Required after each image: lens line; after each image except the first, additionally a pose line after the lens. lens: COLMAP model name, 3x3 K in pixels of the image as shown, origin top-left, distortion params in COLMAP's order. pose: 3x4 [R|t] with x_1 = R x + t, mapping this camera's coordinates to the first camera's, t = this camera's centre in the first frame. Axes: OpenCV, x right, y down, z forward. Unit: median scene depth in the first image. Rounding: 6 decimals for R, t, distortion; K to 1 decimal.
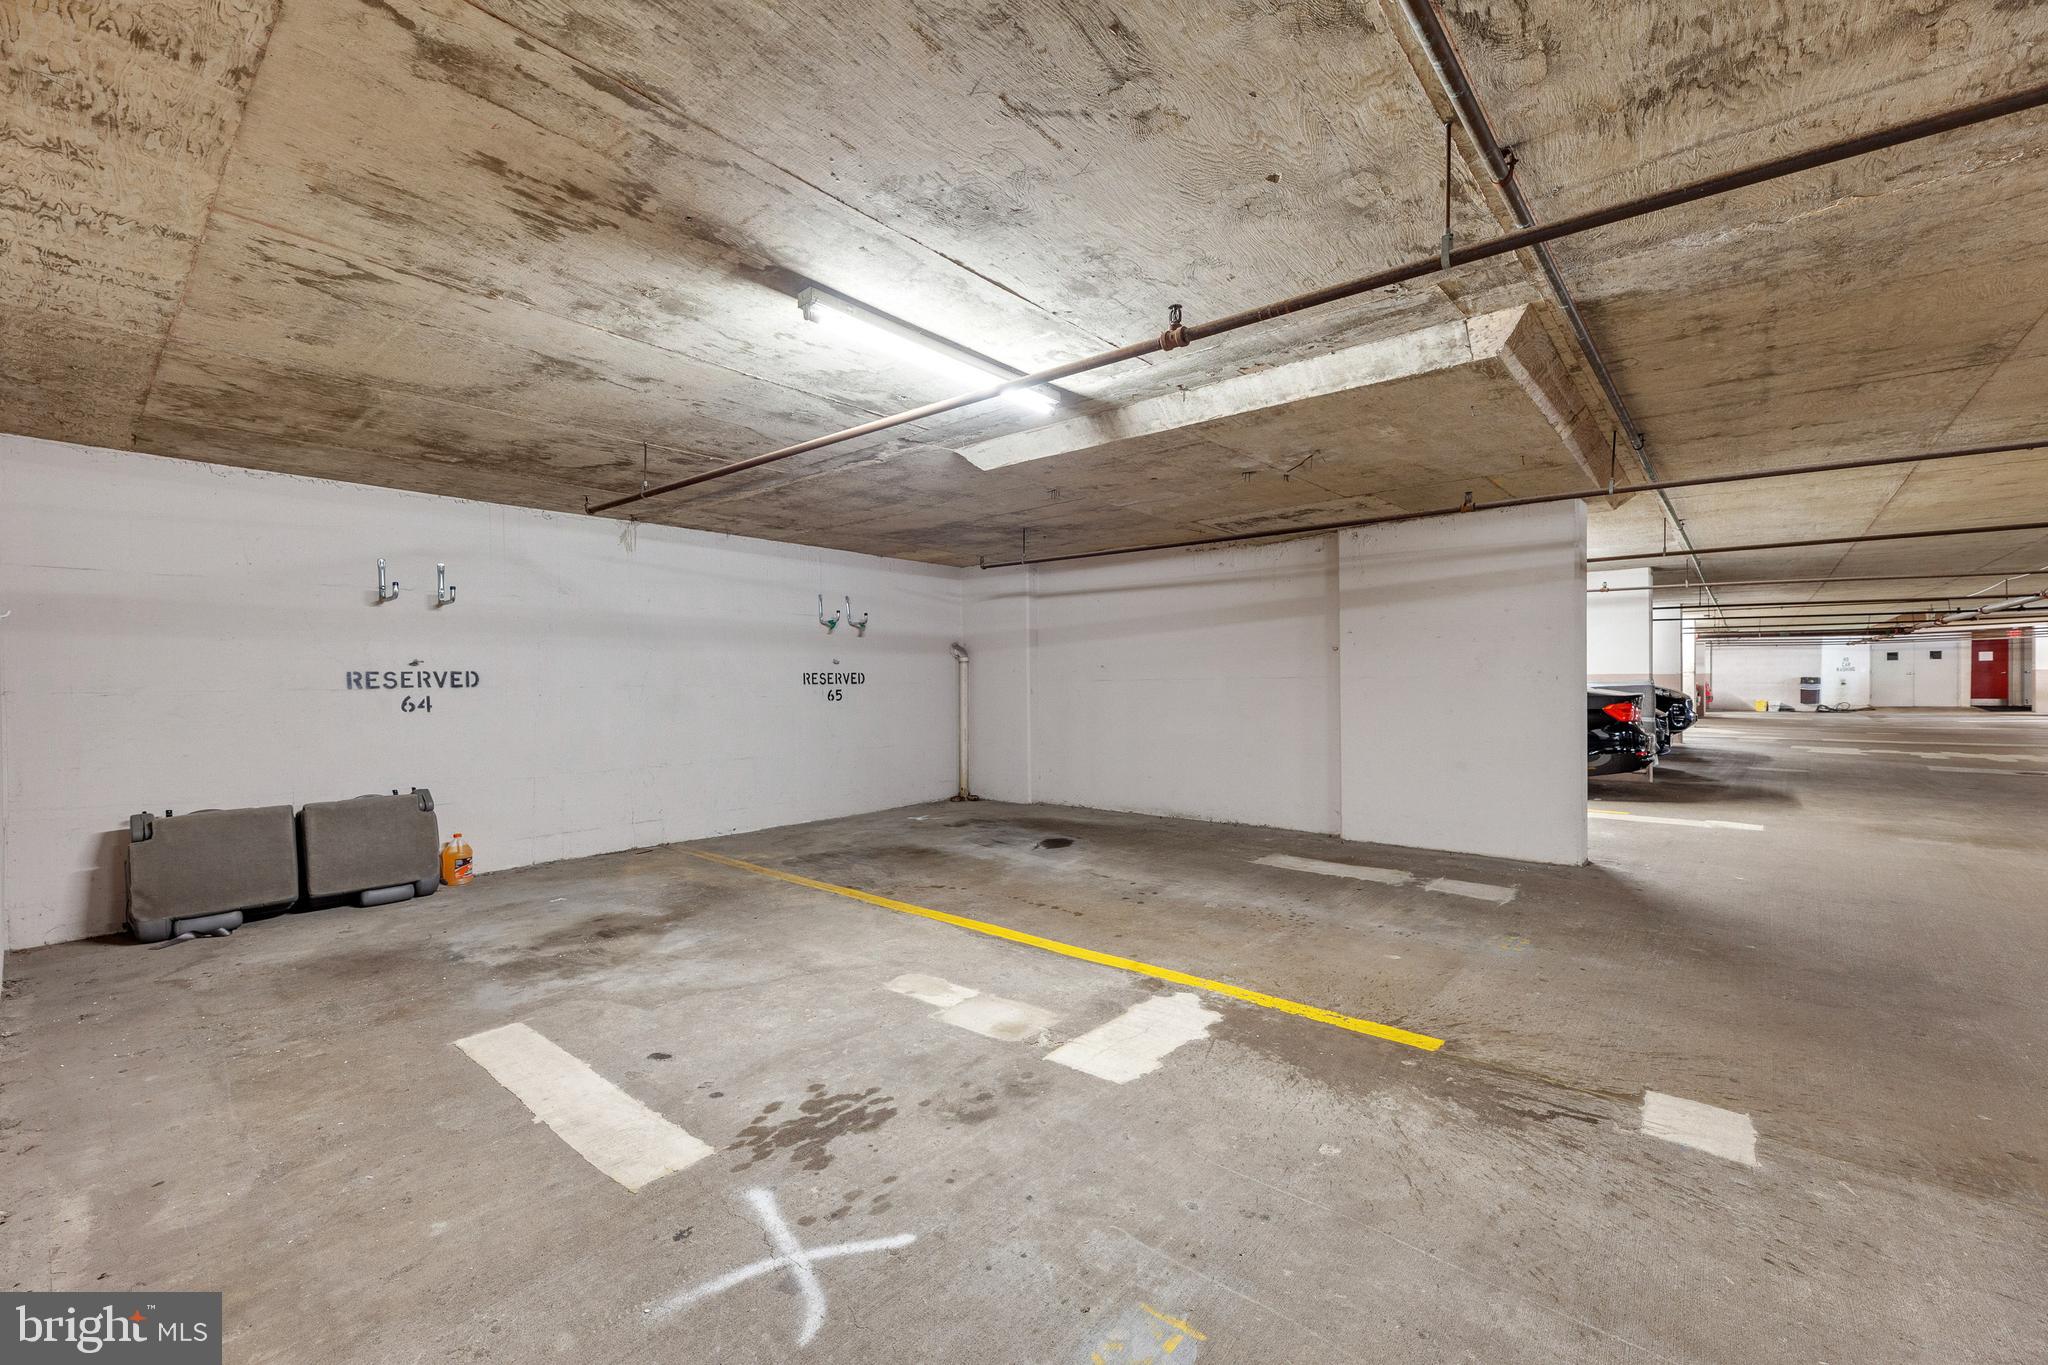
lens RADIAL K [[842.2, 0, 1027.4], [0, 842.2, 673.1], [0, 0, 1]] dist [0.000215, 0.000093]
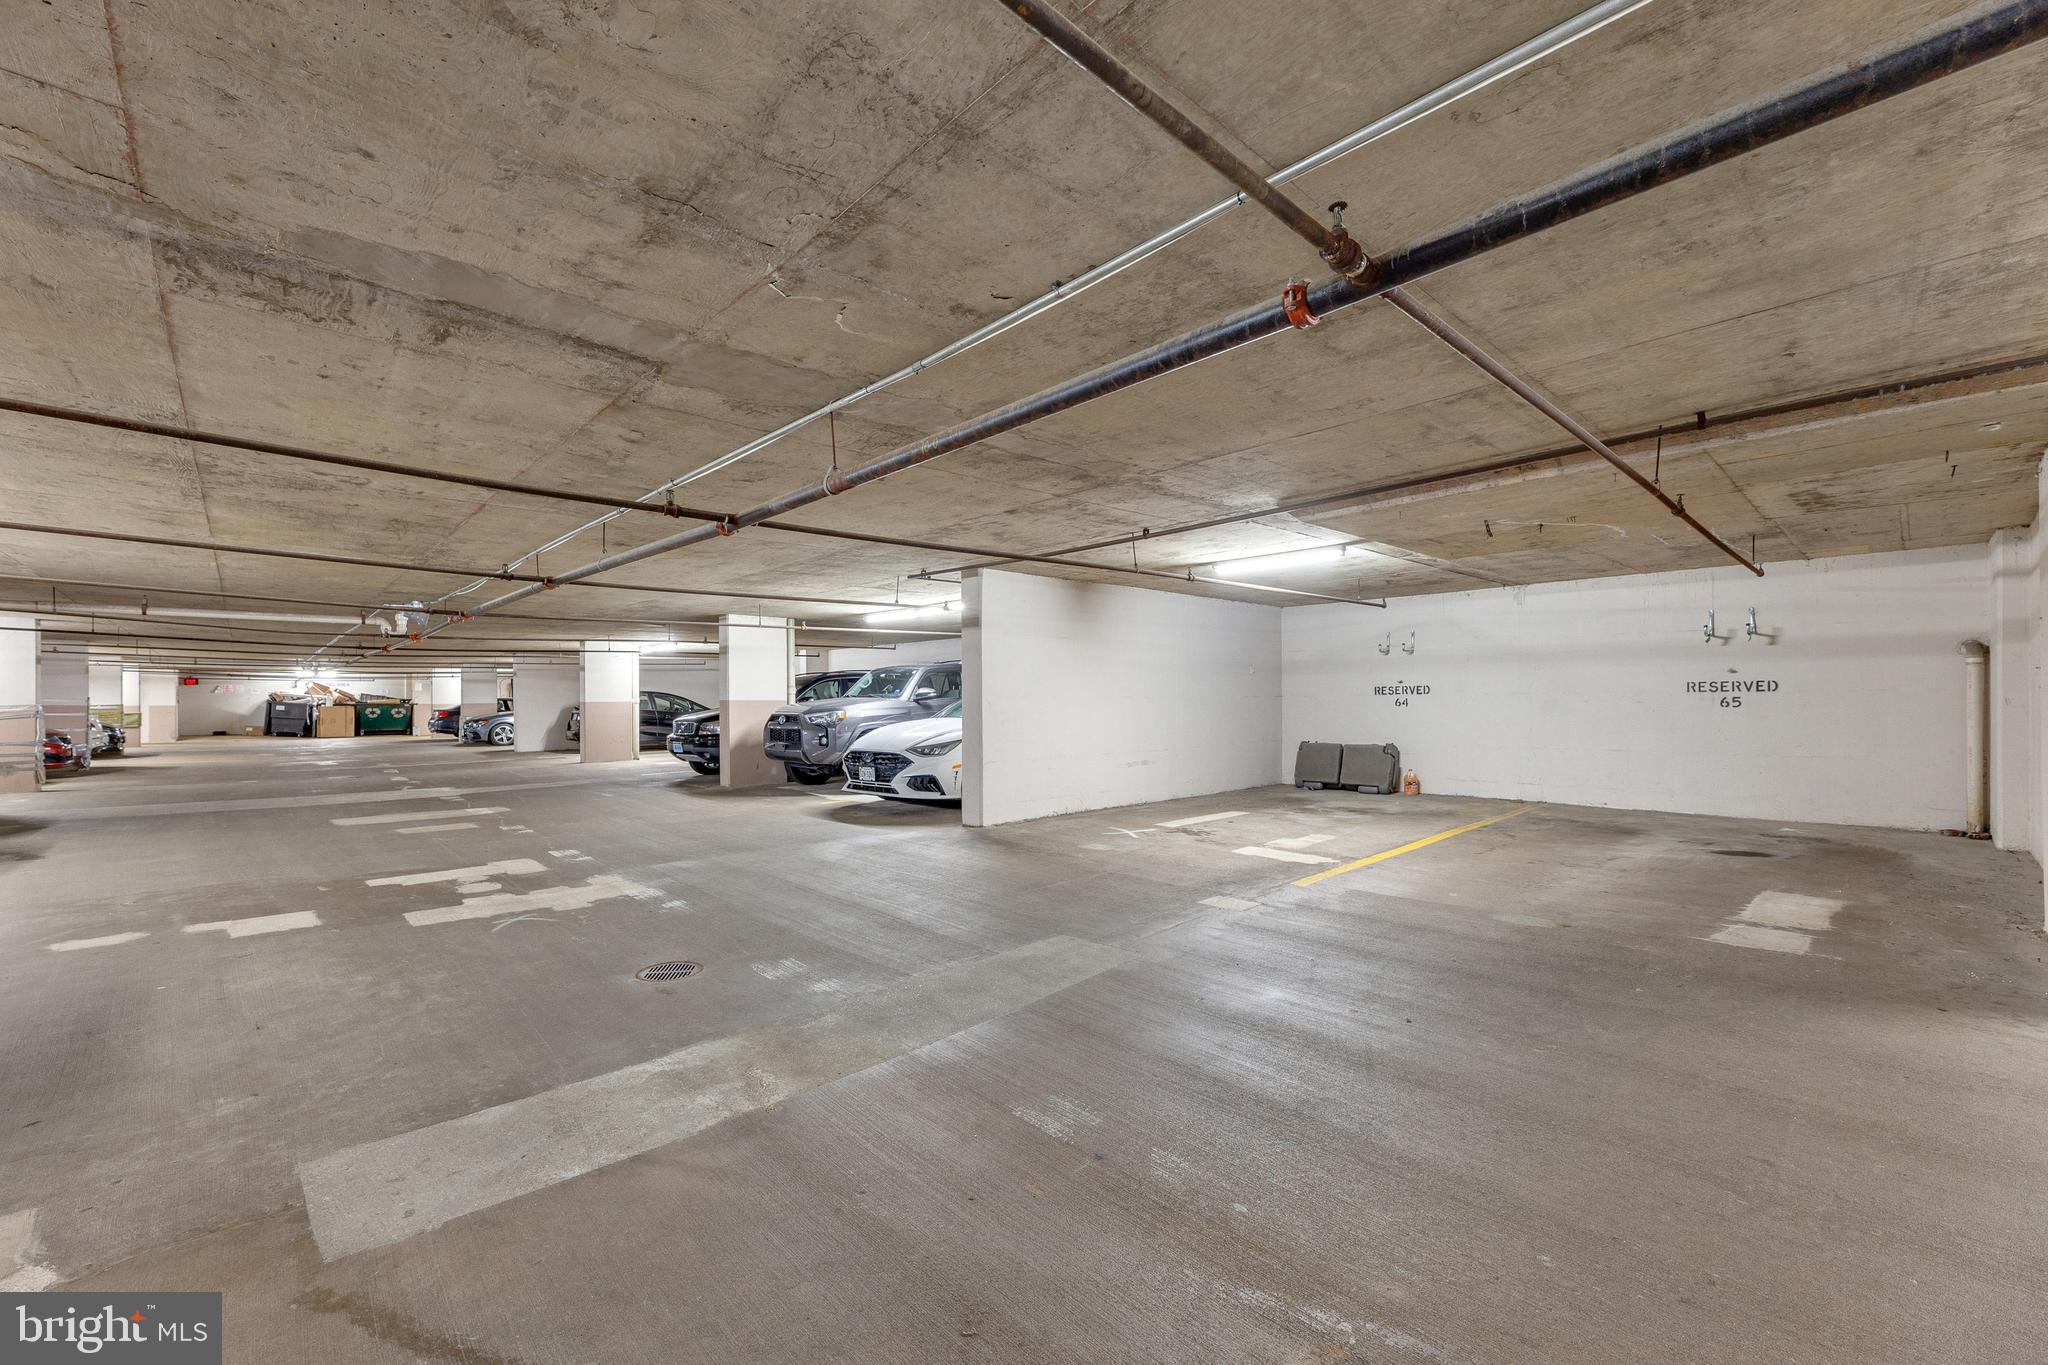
lens RADIAL K [[842.2, 0, 1027.4], [0, 842.2, 673.1], [0, 0, 1]] dist [0.000215, 0.000093]
pose [[-0.097361, -0.021267, -0.995022, 1.046087], [0.017399, 0.999583, -0.023067, -0.001756], [0.995097, -0.019559, -0.096950, 0.240657]]
